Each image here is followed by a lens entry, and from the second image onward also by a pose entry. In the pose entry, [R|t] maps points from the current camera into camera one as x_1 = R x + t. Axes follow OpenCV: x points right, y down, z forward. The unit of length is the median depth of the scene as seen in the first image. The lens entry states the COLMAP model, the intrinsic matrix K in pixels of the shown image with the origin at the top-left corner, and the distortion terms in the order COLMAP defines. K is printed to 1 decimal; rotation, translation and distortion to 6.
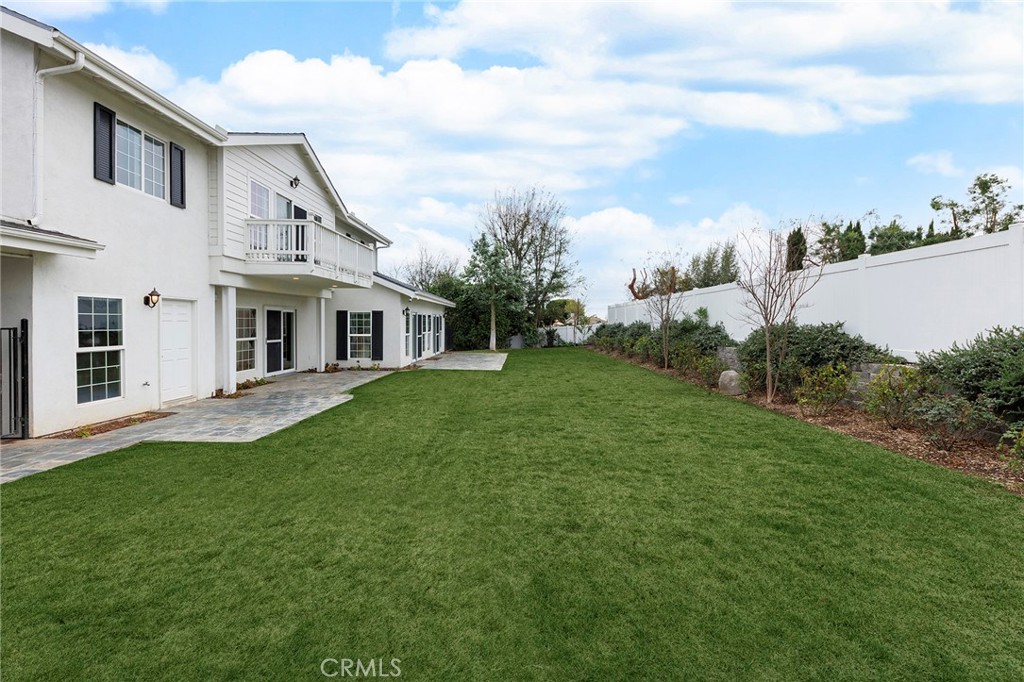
lens RADIAL K [[417.0, 0, 591.4], [0, 417.0, 327.2], [0, 0, 1]] dist [0.000445, -0.000010]
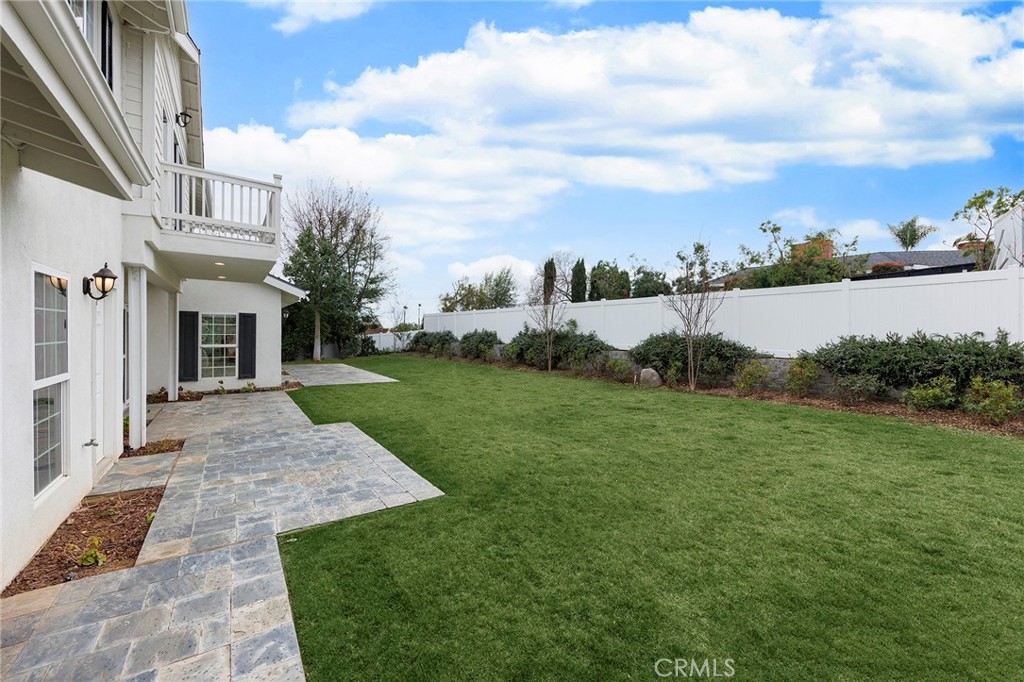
lens RADIAL K [[363.3, 0, 540.8], [0, 363.3, 338.2], [0, 0, 1]] dist [-0.000008, -0.000028]
pose [[0.843474, -0.004191, 0.537154, -0.418248], [-0.001489, 0.999947, 0.010140, -0.001787], [-0.537168, -0.009352, 0.843423, 0.155151]]
